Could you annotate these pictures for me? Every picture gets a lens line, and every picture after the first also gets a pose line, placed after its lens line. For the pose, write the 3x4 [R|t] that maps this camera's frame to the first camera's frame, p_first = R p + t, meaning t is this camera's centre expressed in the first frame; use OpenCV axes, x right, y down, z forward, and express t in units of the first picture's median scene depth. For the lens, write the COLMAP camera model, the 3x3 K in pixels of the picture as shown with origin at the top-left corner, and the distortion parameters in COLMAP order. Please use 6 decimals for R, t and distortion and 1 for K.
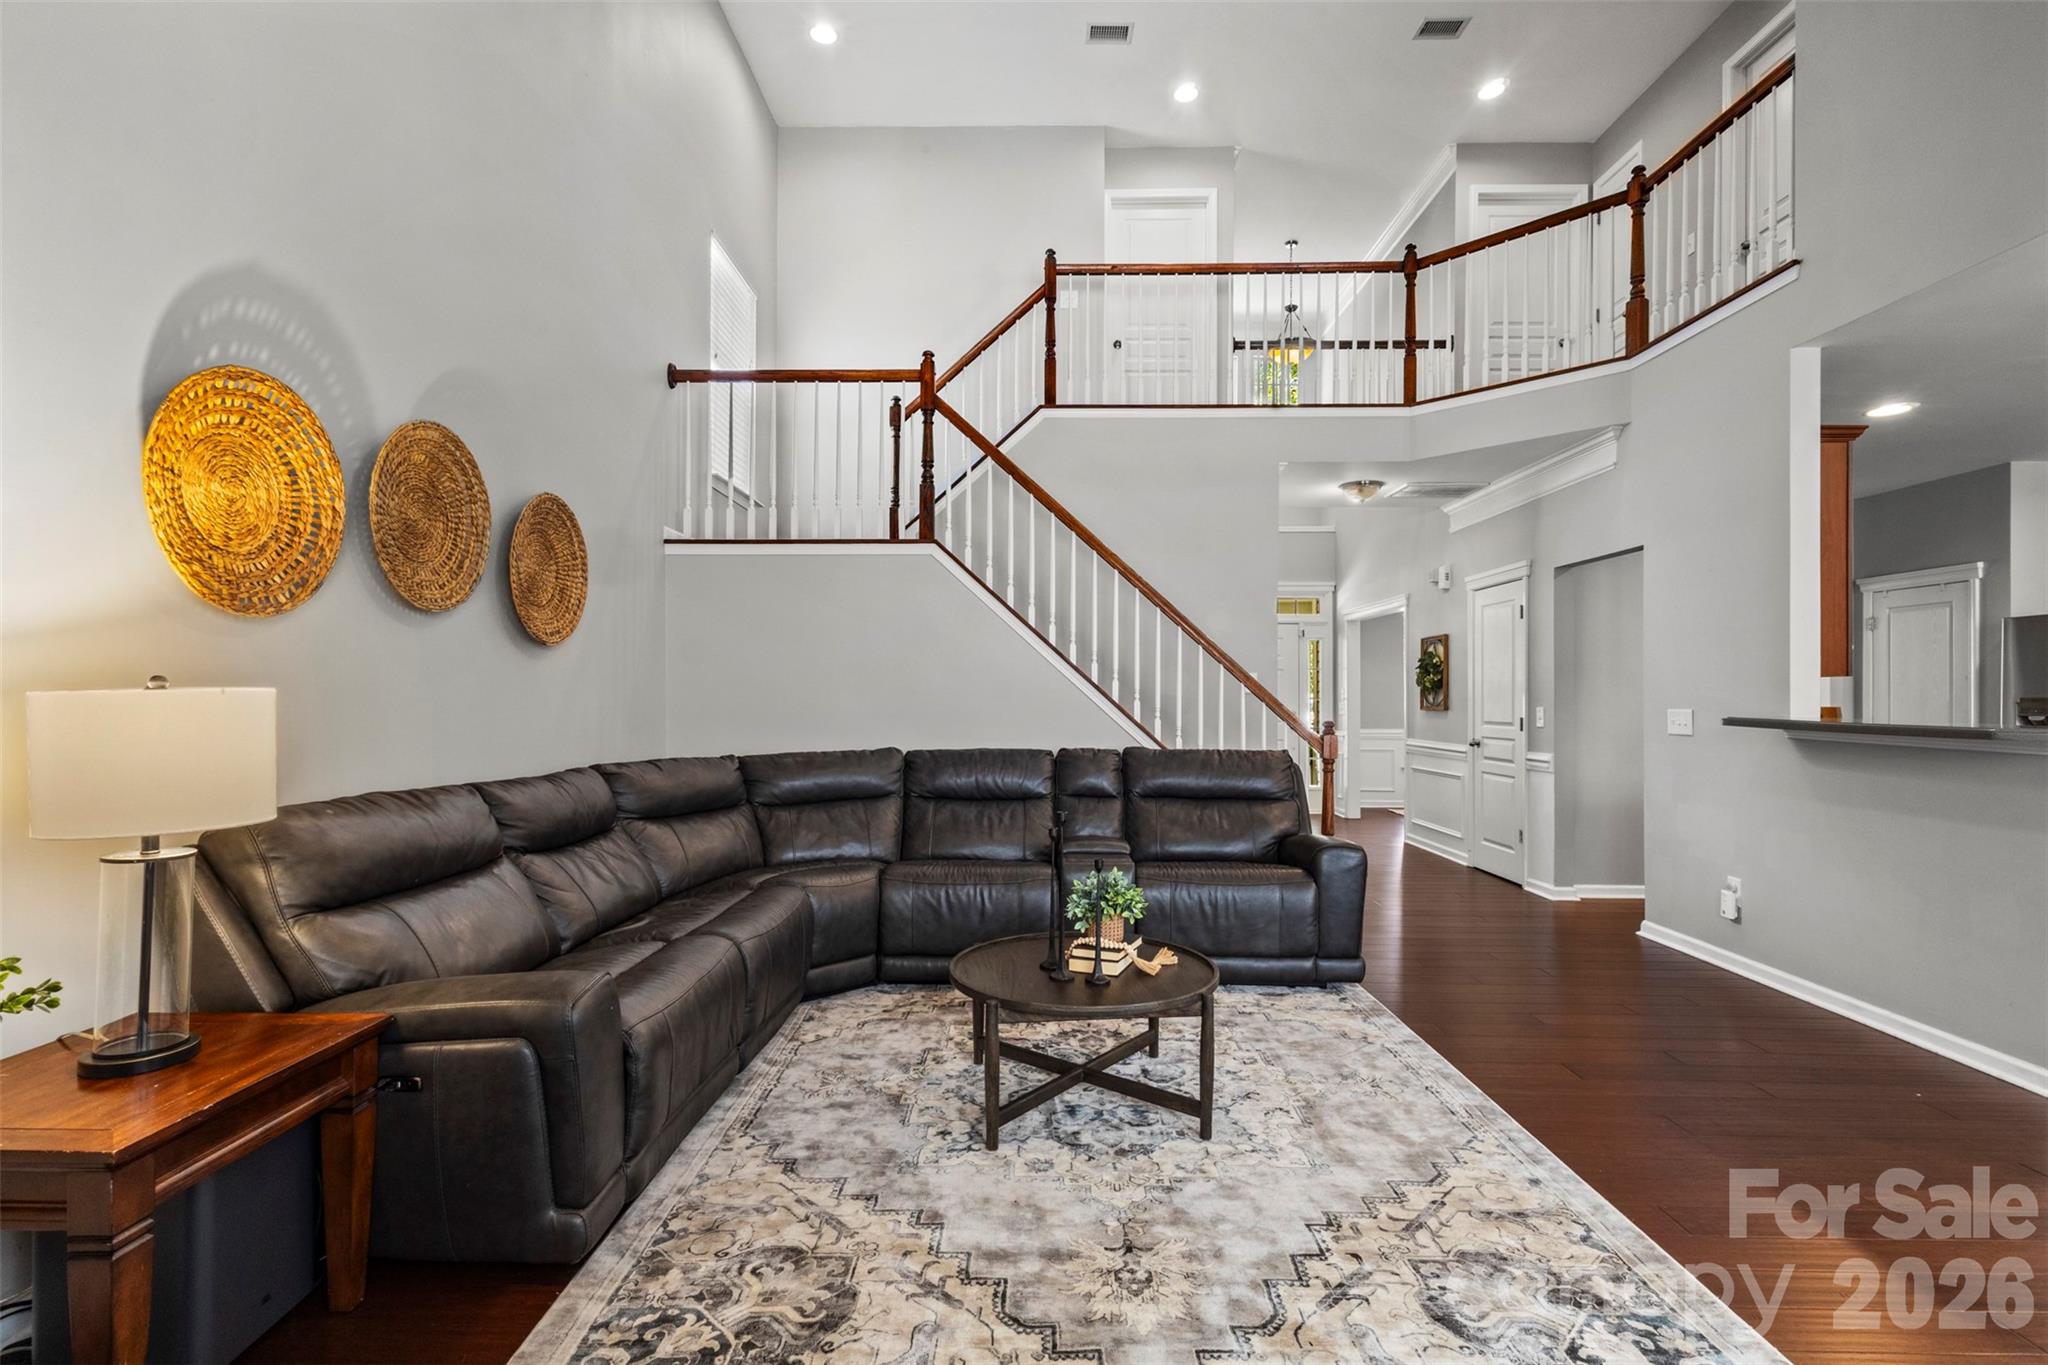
lens RADIAL K [[951.7, 0, 1029.0], [0, 951.7, 682.0], [0, 0, 1]] dist [0.008946, -0.000366]
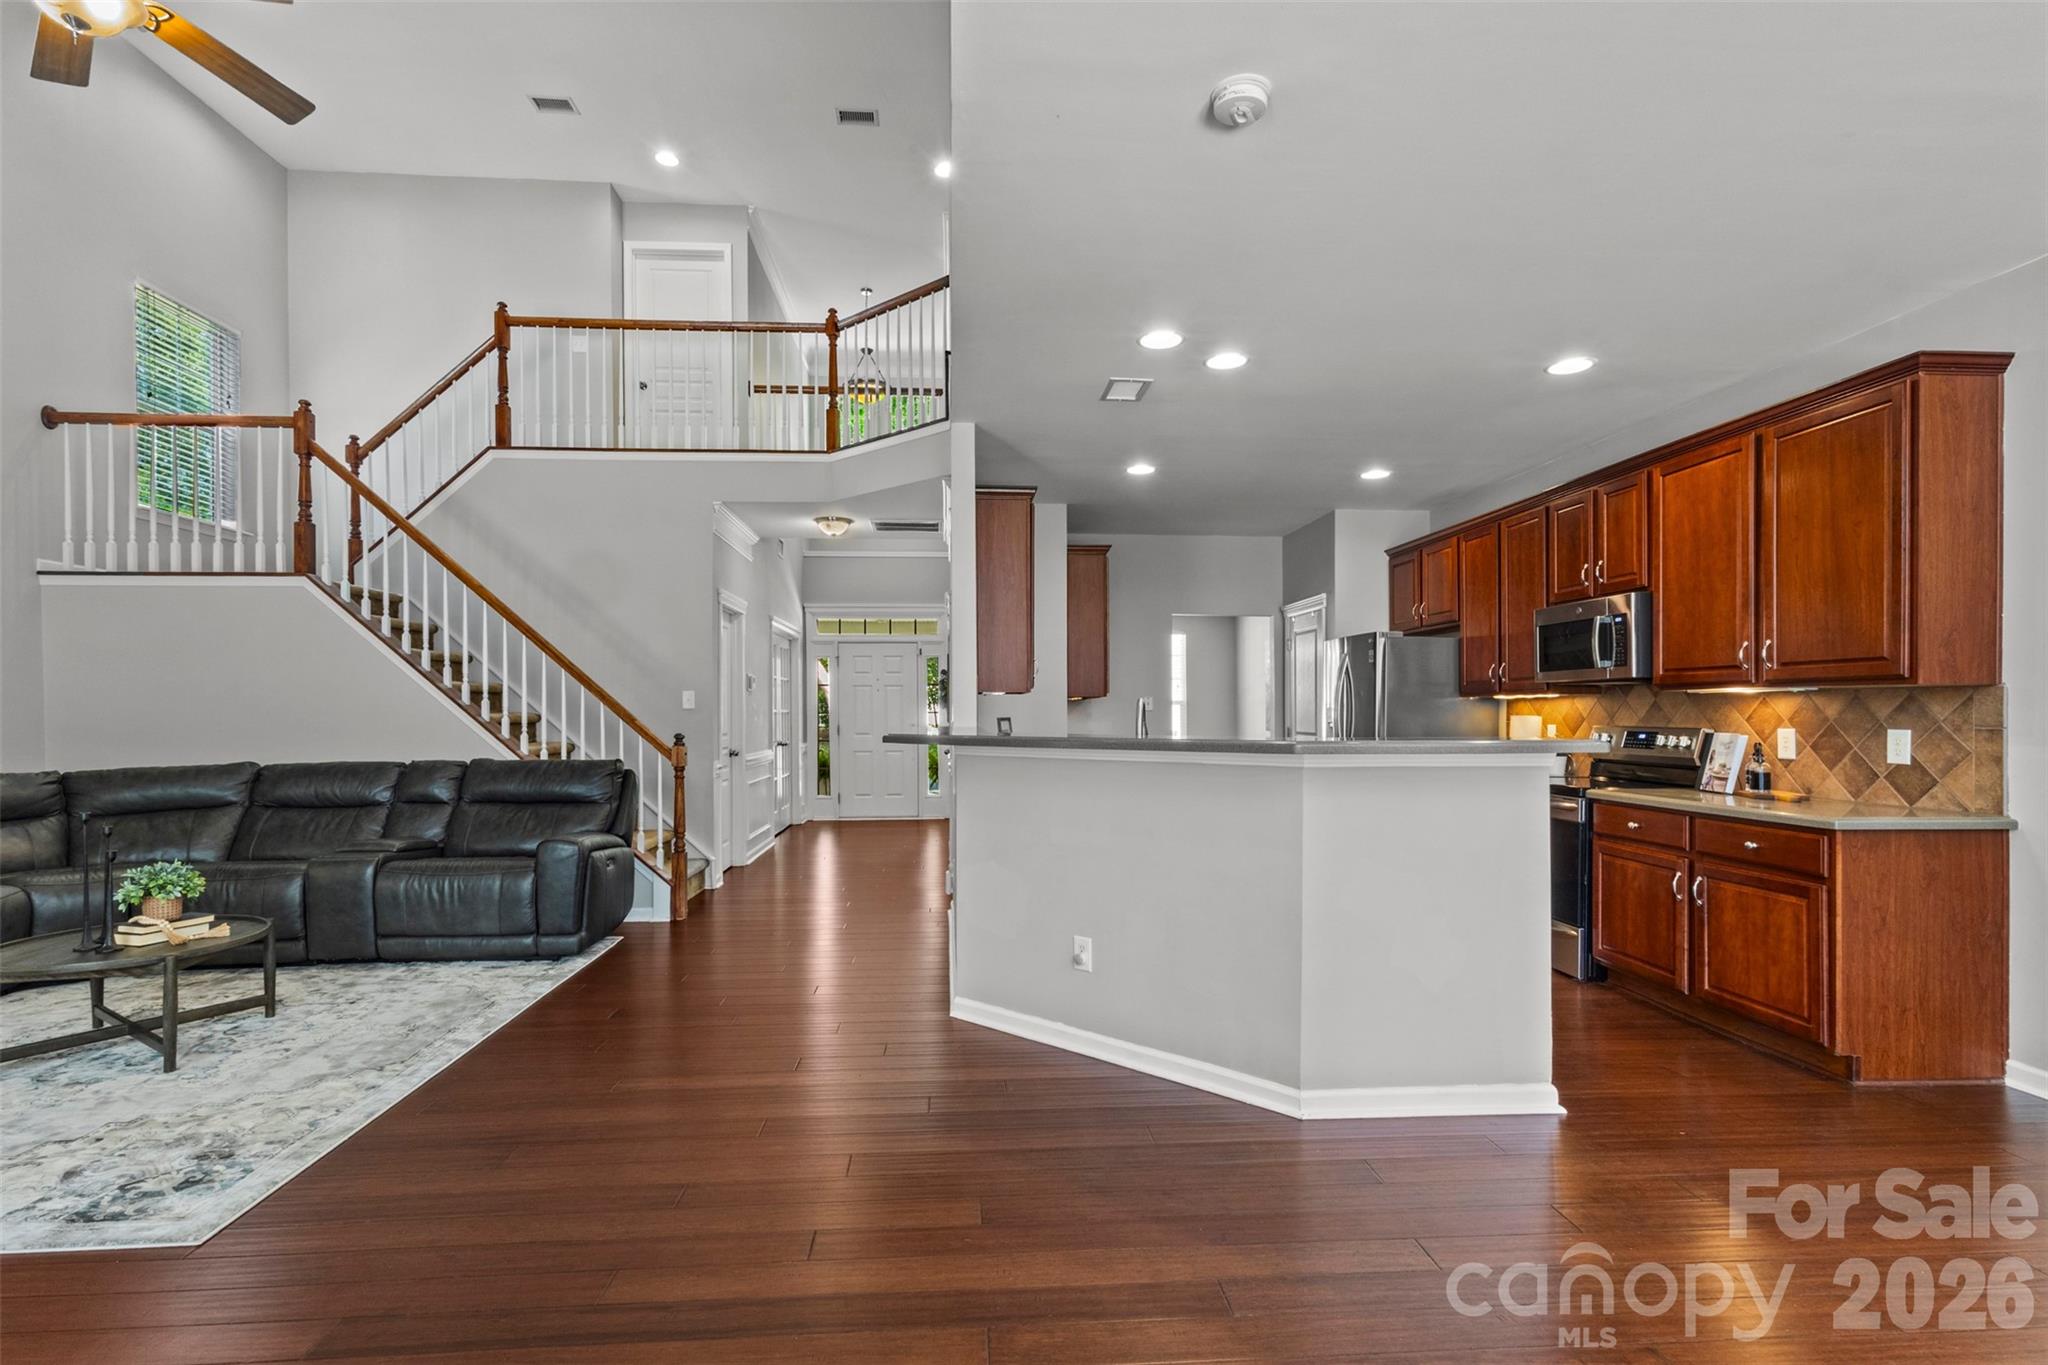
lens RADIAL K [[951.7, 0, 1014.1], [0, 951.7, 712.6], [0, 0, 1]] dist [0.008946, -0.000366]
pose [[0.996237, -0.009111, 0.086191, 0.678412], [0.007559, 0.999804, 0.018316, -0.002553], [-0.086341, -0.017595, 0.996110, -0.192127]]
